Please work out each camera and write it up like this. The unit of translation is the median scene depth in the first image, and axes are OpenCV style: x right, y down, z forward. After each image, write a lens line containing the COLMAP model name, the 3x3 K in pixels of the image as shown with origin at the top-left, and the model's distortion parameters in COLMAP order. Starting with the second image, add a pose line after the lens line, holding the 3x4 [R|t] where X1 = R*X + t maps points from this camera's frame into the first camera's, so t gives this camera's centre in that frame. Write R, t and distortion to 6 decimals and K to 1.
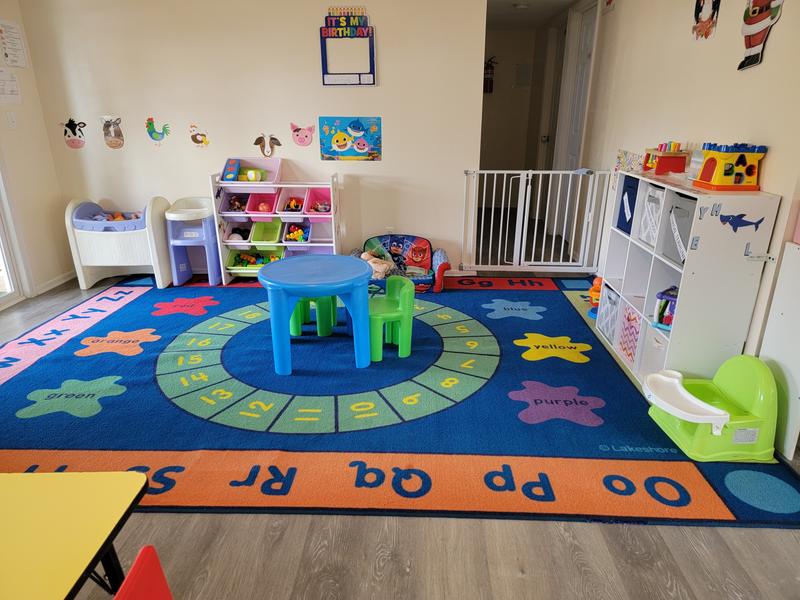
lens RADIAL K [[551.4, 0, 400.0], [0, 551.4, 300.0], [0, 0, 1]] dist [0.109239, -0.086926]
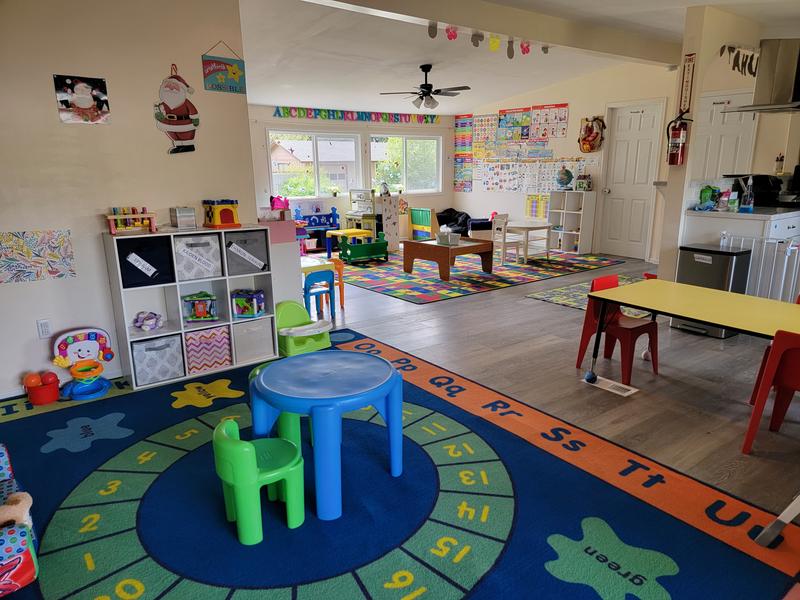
lens RADIAL K [[551.4, 0, 400.0], [0, 551.4, 300.0], [0, 0, 1]] dist [0.109239, -0.086926]
pose [[-0.627102, -0.180154, 0.757818, -0.594992], [0.262311, 0.867221, 0.423227, -0.340200], [-0.733442, 0.464190, -0.496579, 0.928013]]
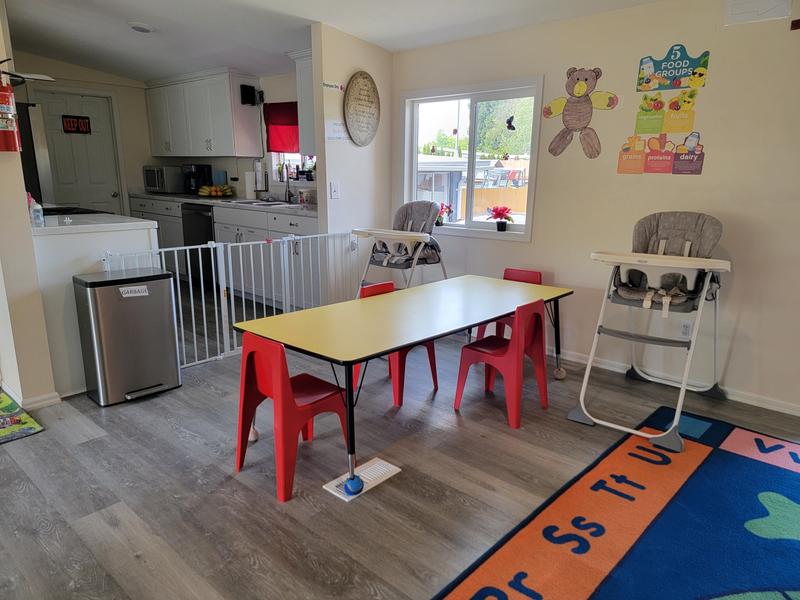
lens RADIAL K [[551.4, 0, 400.0], [0, 551.4, 300.0], [0, 0, 1]] dist [0.109239, -0.086926]
pose [[-0.651208, 0.171341, -0.739304, 0.203639], [-0.253797, 0.868917, 0.424935, -0.186262], [0.715202, 0.464354, -0.522360, 0.563433]]
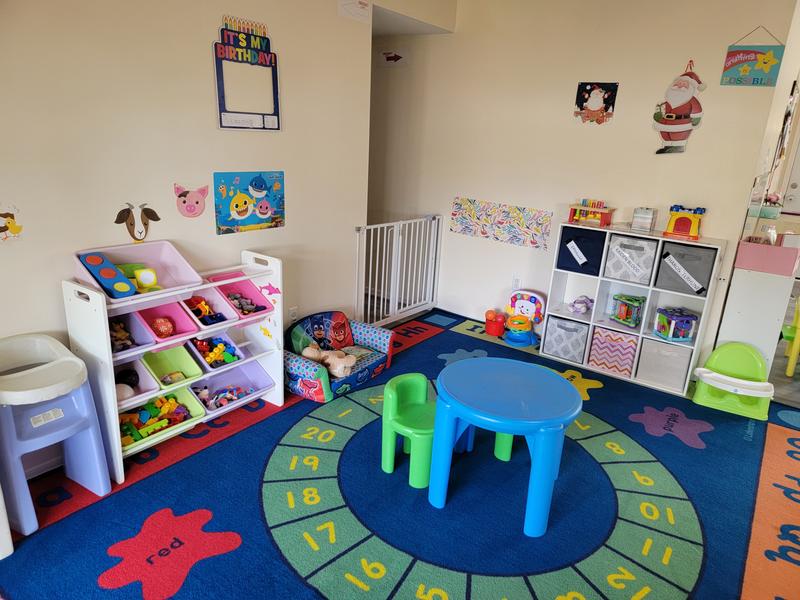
lens RADIAL K [[545.3, 0, 413.7], [0, 545.3, 296.8], [0, 0, 1]] dist [0.099950, -0.080084]
pose [[0.541428, -0.211412, 0.813733, -0.607233], [0.214467, 0.970578, 0.109463, -0.215178], [-0.812933, 0.115252, 0.570839, 0.468461]]
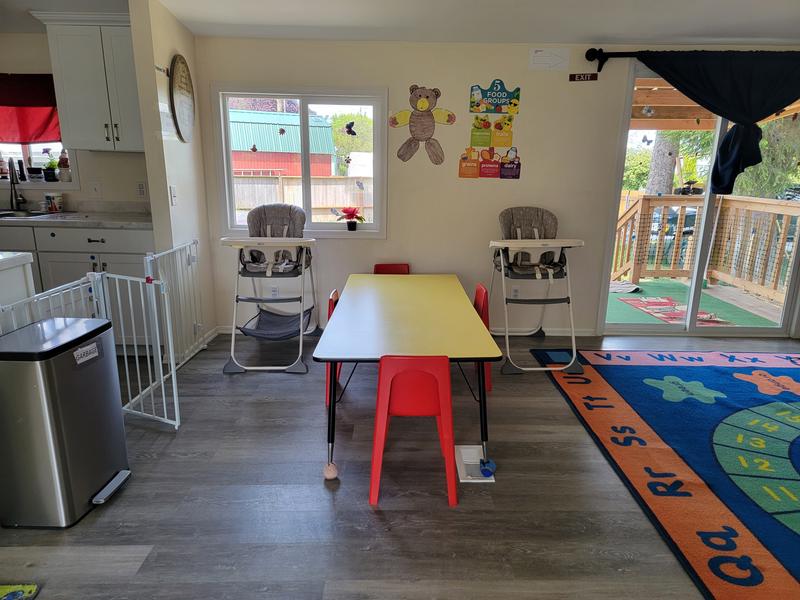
lens RADIAL K [[553.4, 0, 410.2], [0, 553.4, 311.0], [0, 0, 1]] dist [0.105578, -0.093075]
pose [[0.053927, 0.255759, -0.965235, 0.398728], [-0.341375, 0.913120, 0.222878, -0.046555], [0.938379, 0.317488, 0.136552, 0.112317]]
